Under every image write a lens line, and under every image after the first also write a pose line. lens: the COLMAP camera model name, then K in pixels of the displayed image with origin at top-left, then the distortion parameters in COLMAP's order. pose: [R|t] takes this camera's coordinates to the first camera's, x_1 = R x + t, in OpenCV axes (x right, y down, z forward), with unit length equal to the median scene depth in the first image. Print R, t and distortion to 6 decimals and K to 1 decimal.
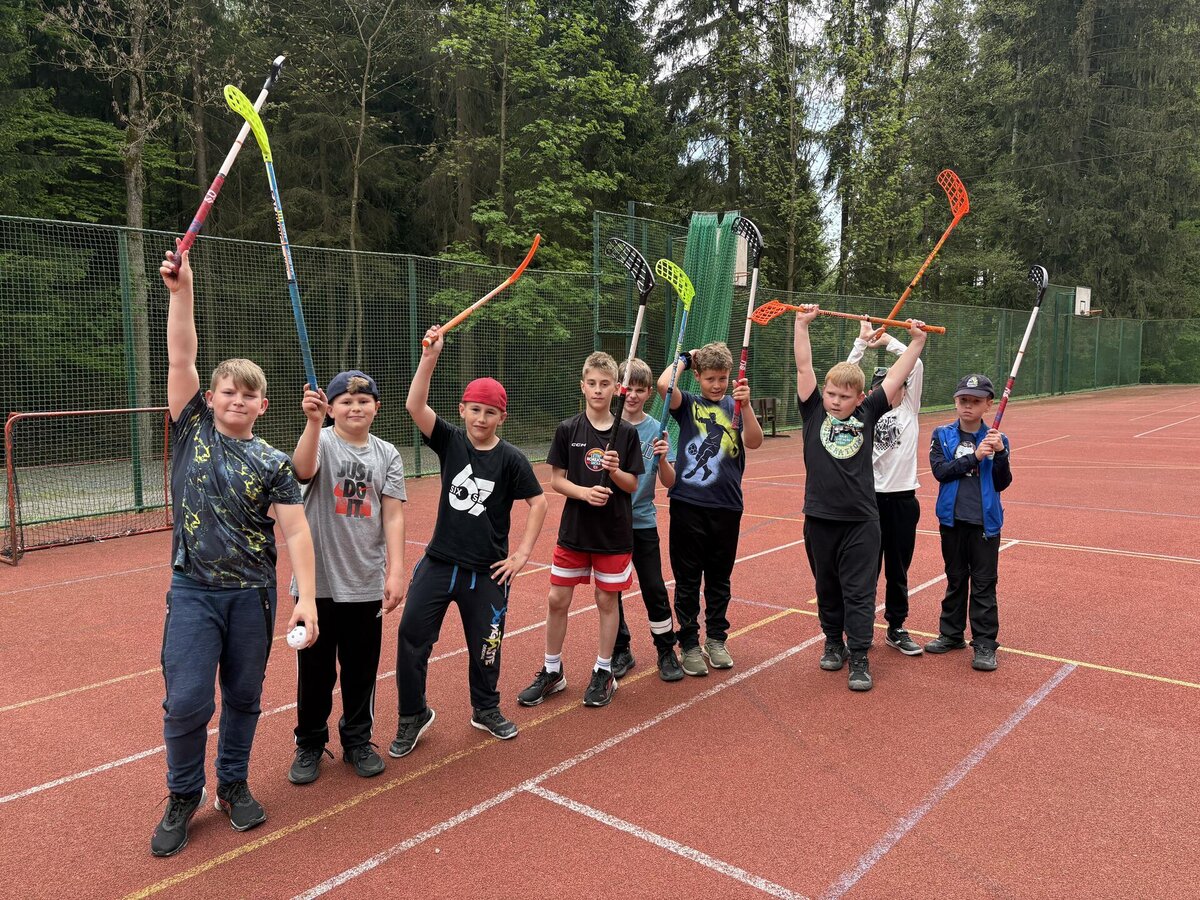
lens RADIAL K [[911.9, 0, 604.3], [0, 911.9, 452.4], [0, 0, 1]] dist [0.022511, -0.005699]
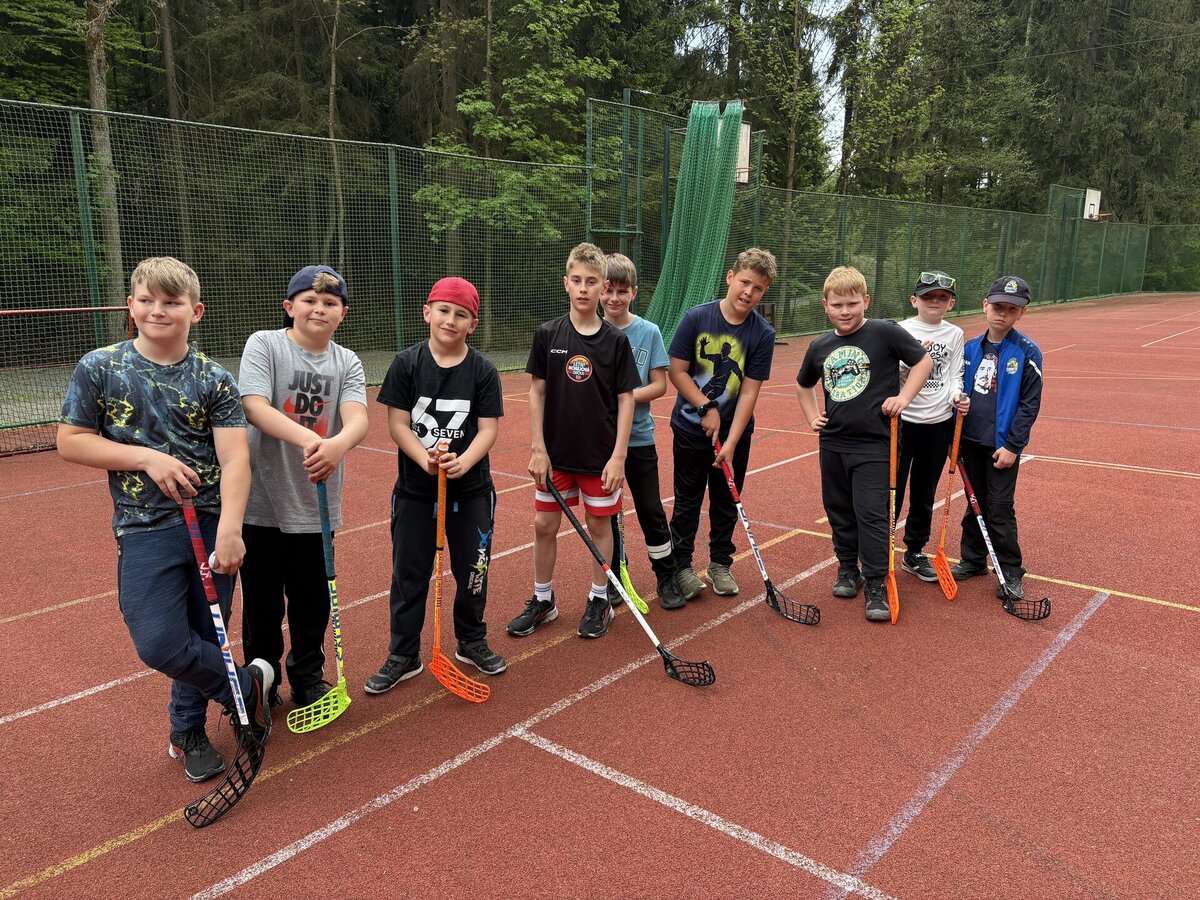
lens RADIAL K [[911.9, 0, 604.3], [0, 911.9, 452.4], [0, 0, 1]] dist [0.022511, -0.005699]
pose [[0.999911, 0.006432, 0.011729, -0.001989], [-0.007602, 0.994691, 0.102628, -0.000604], [-0.011007, -0.102708, 0.994651, 0.025600]]
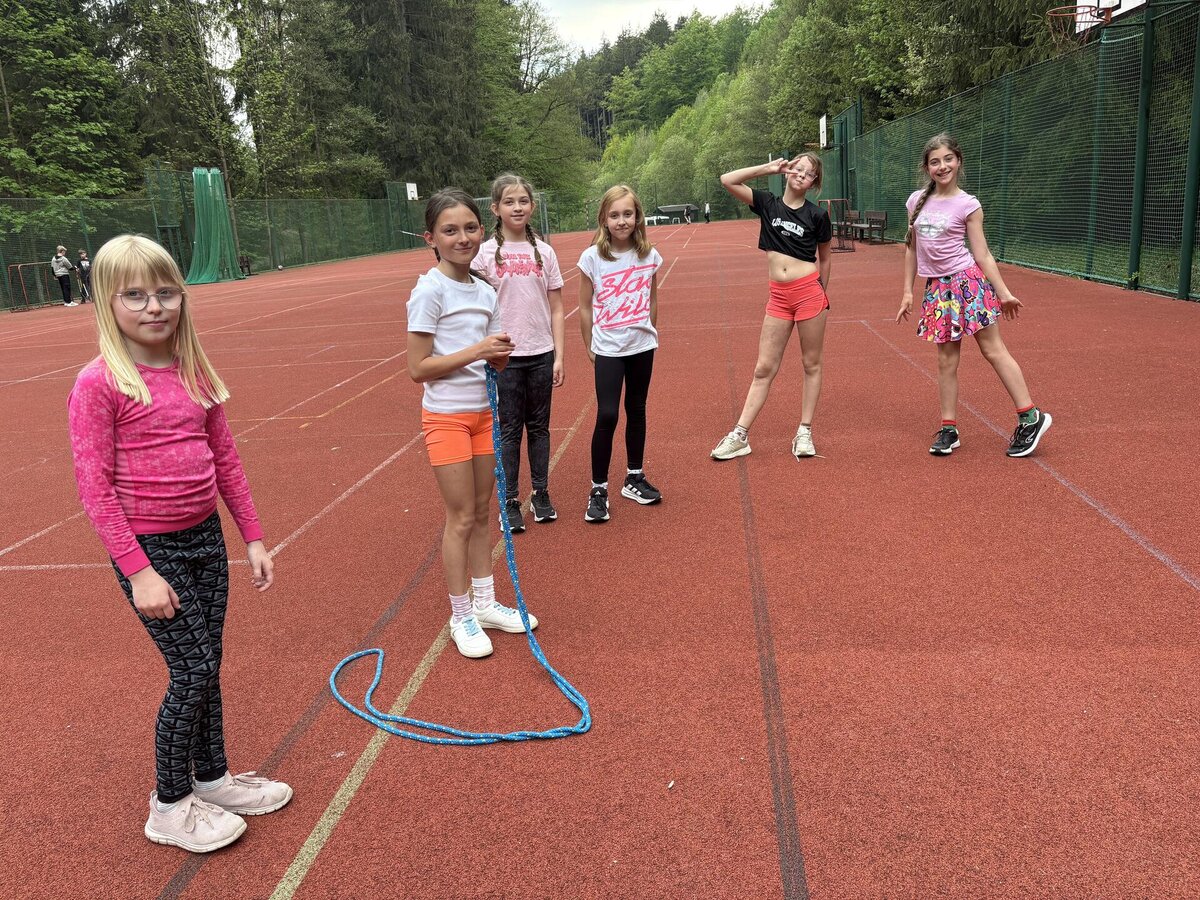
lens RADIAL K [[911.9, 0, 604.3], [0, 911.9, 452.4], [0, 0, 1]] dist [0.022511, -0.005699]
pose [[0.823832, -0.199303, 0.530640, -0.256239], [0.131089, 0.977759, 0.163718, 0.109406], [-0.551467, -0.065315, 0.831636, -0.898667]]
